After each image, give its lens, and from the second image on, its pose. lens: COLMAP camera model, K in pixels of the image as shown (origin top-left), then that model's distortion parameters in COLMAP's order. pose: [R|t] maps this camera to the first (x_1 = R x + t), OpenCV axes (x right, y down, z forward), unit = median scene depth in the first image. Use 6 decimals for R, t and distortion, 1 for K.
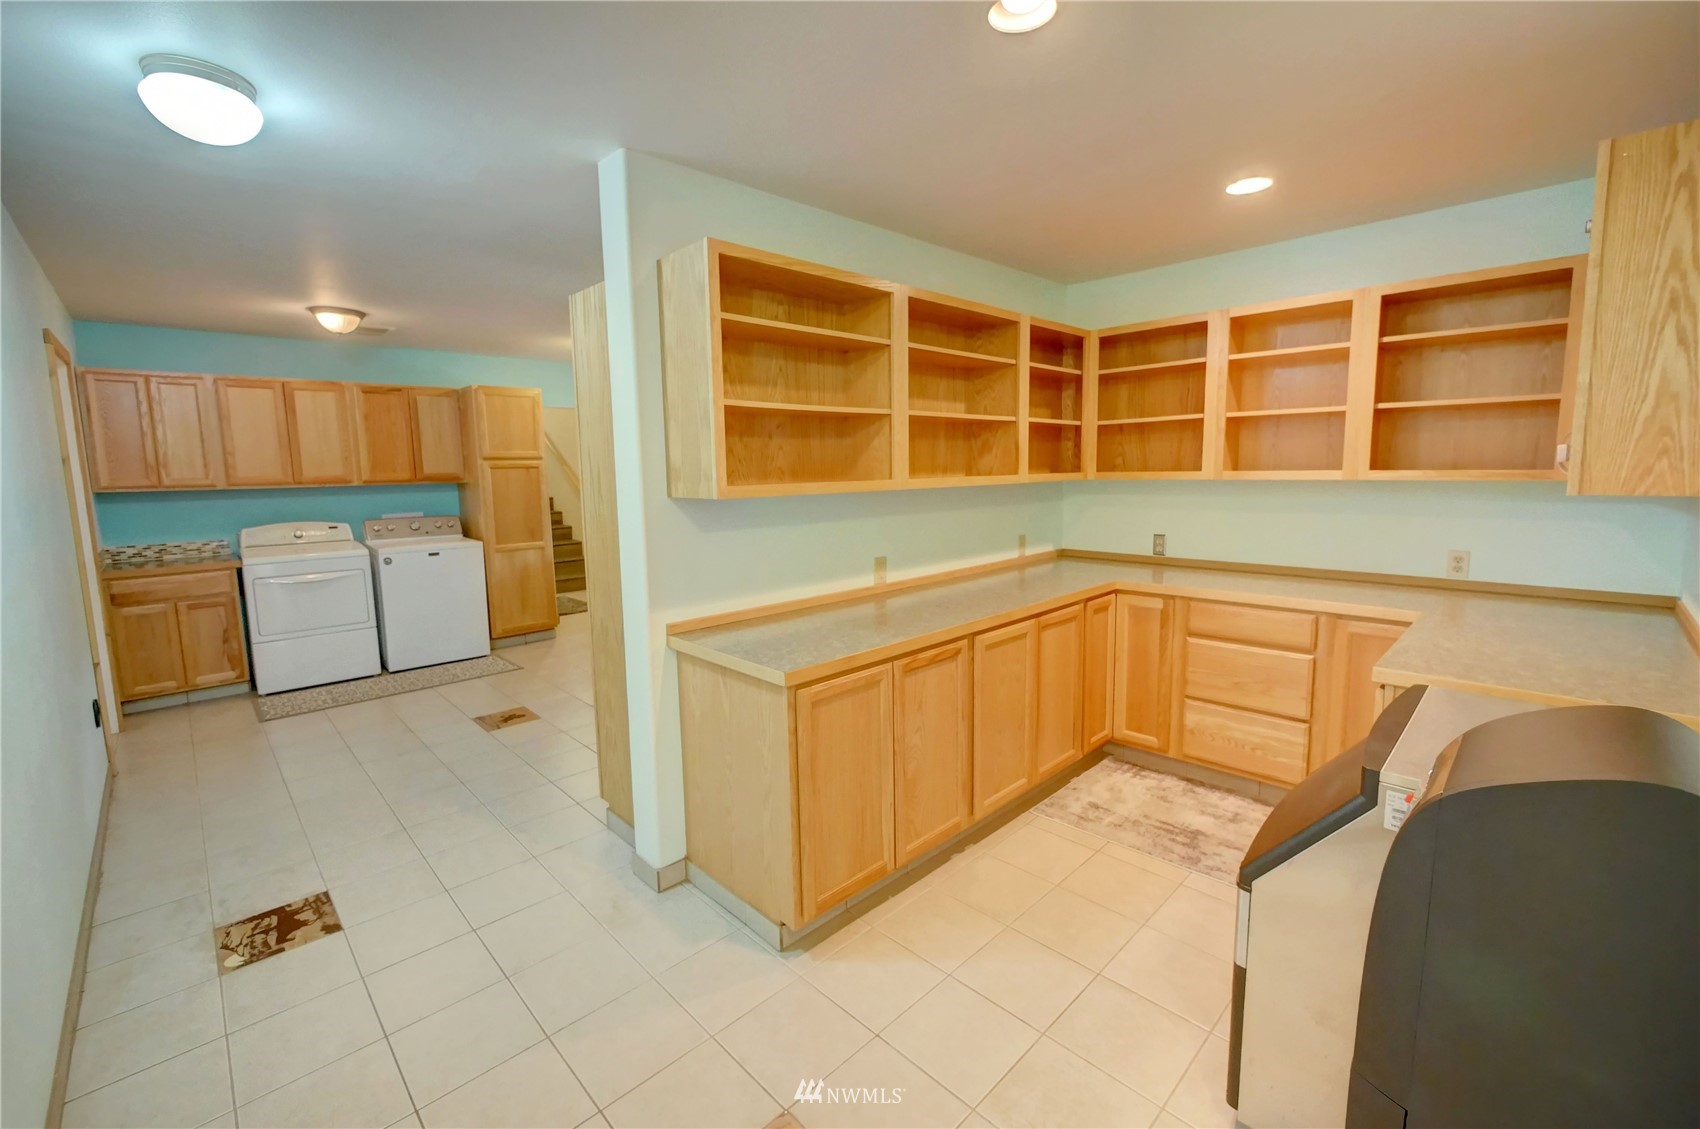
lens RADIAL K [[721.5, 0, 848.4], [0, 721.5, 553.1], [0, 0, 1]] dist [-0.005354, 0.000022]
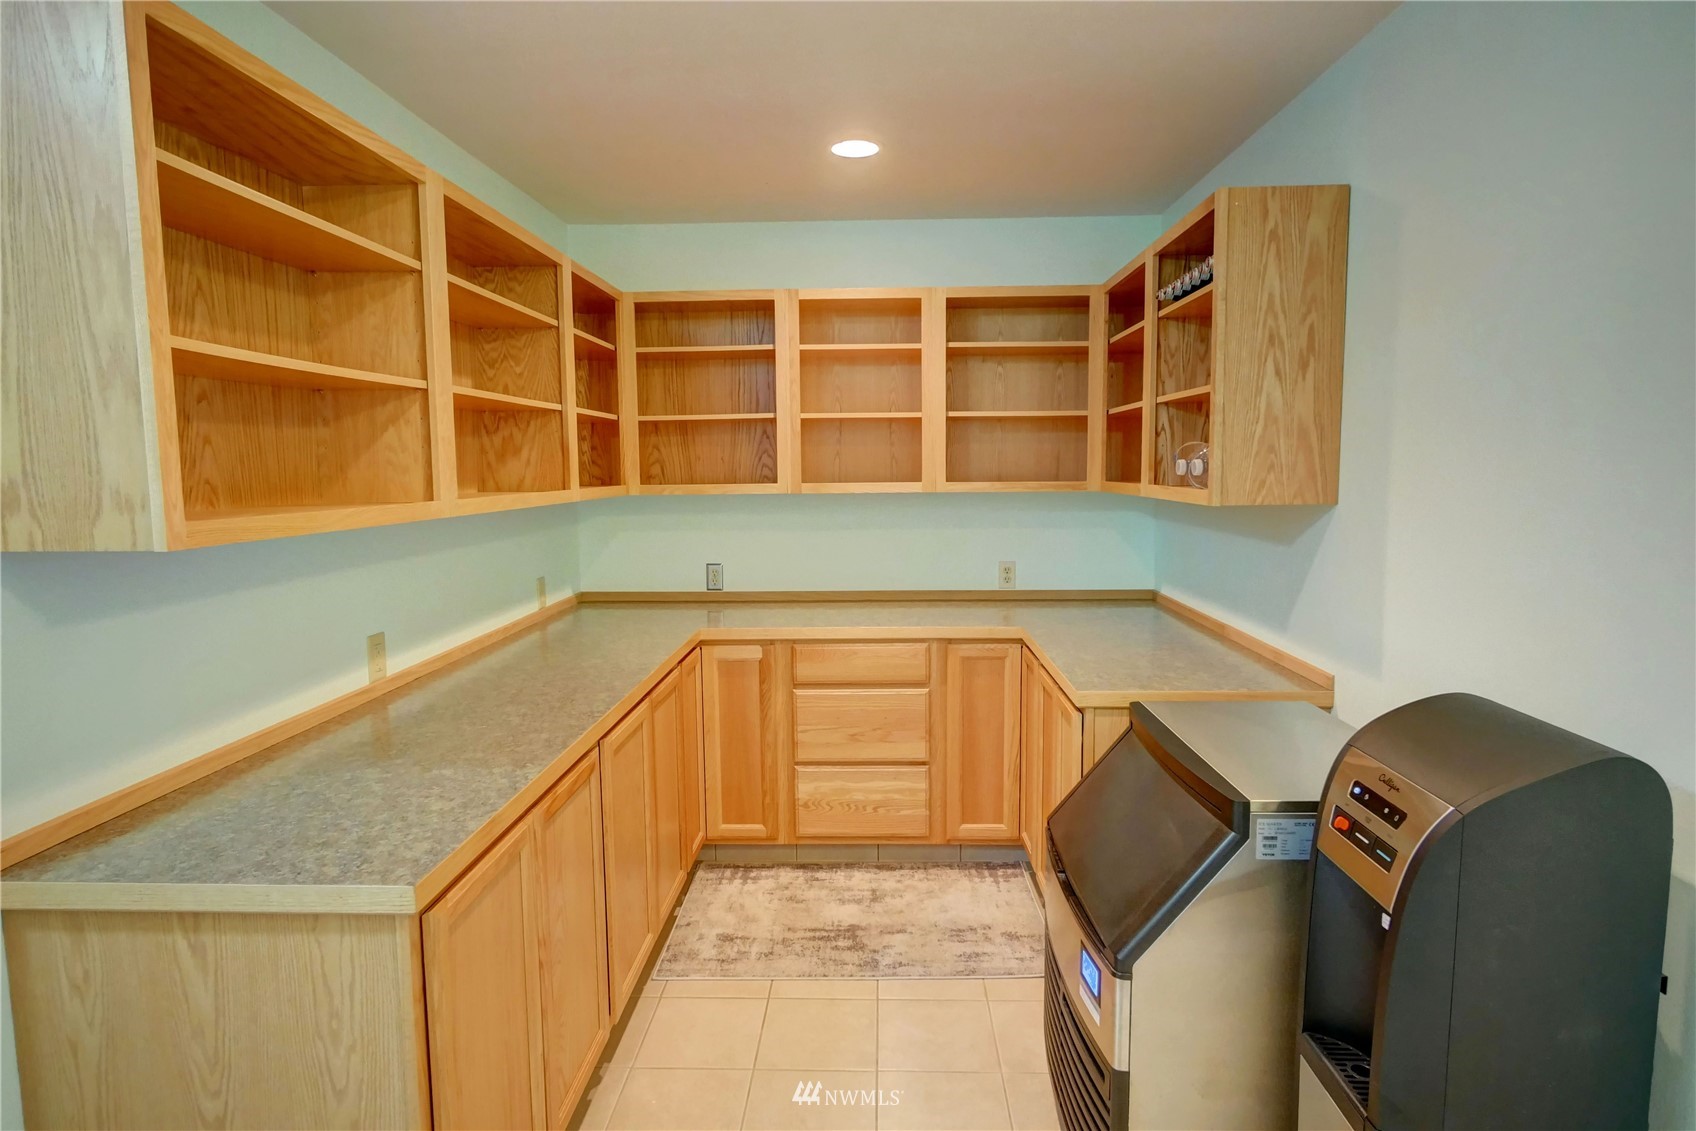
lens RADIAL K [[940.2, 0, 856.6], [0, 940.2, 555.6], [0, 0, 1]] dist [0.002824, 0.000446]
pose [[0.715161, -0.057305, 0.696607, -0.212307], [0.080805, 0.996729, -0.000963, -0.026747], [-0.694273, 0.056978, 0.717453, 0.200657]]
